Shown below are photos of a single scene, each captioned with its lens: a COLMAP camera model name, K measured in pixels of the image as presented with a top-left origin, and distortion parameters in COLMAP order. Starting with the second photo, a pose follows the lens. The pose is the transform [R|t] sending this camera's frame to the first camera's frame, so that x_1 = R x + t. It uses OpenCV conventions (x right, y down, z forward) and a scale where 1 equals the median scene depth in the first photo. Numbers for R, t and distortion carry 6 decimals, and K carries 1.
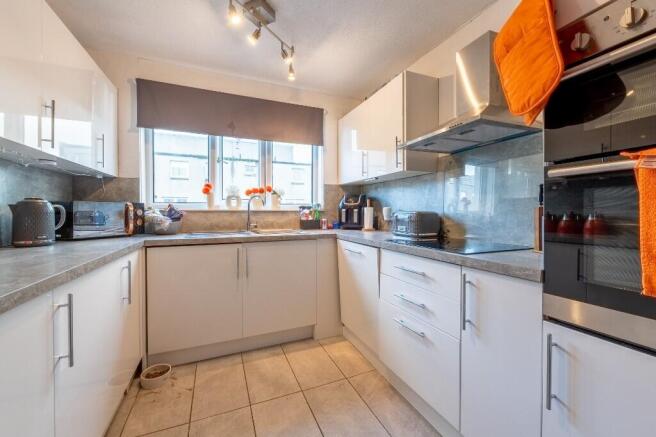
lens RADIAL K [[260.5, 0, 325.3], [0, 260.5, 212.8], [0, 0, 1]] dist [0.009473, -0.005533]
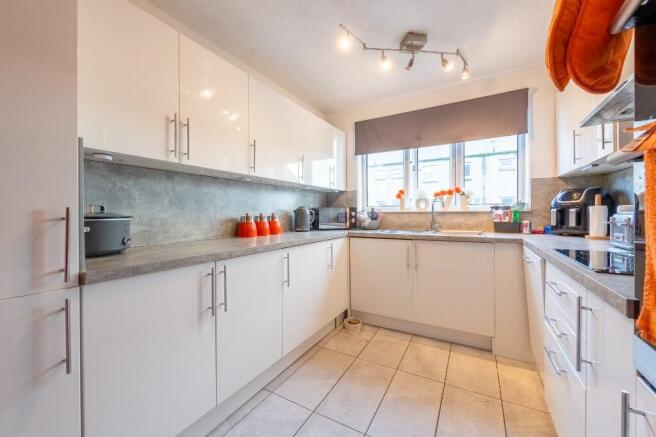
lens RADIAL K [[260.5, 0, 325.5], [0, 260.5, 212.3], [0, 0, 1]] dist [0.009473, -0.005533]
pose [[0.601807, -0.006925, -0.798611, 0.380786], [0.003698, 0.999976, -0.005884, -0.002155], [0.798633, 0.000588, 0.601818, -0.013667]]
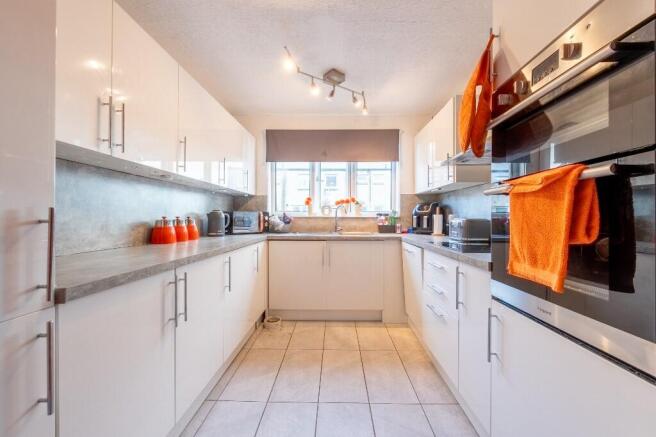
lens RADIAL K [[260.5, 0, 332.1], [0, 260.5, 215.7], [0, 0, 1]] dist [0.009473, -0.005533]
pose [[0.915341, 0.000035, -0.402680, 0.265463], [-0.004684, 0.999933, -0.010559, -0.001855], [0.402653, 0.011551, 0.915280, -0.251819]]
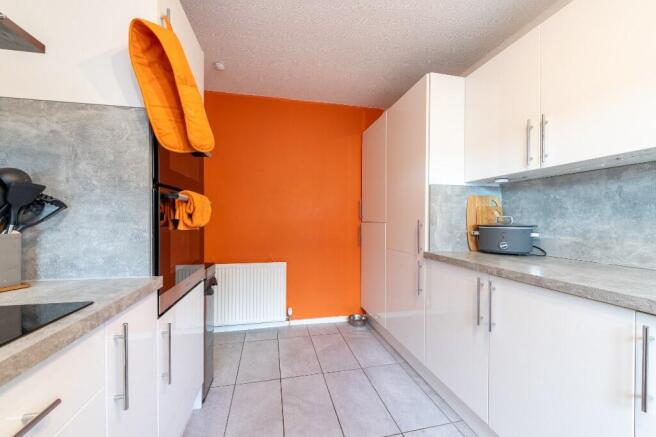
lens RADIAL K [[260.5, 0, 332.1], [0, 260.5, 220.2], [0, 0, 1]] dist [0.009473, -0.005533]
pose [[-0.985314, -0.004826, 0.170685, -0.049017], [-0.003708, 0.999970, 0.006868, -0.017463], [-0.170713, 0.006134, -0.985302, 0.849953]]
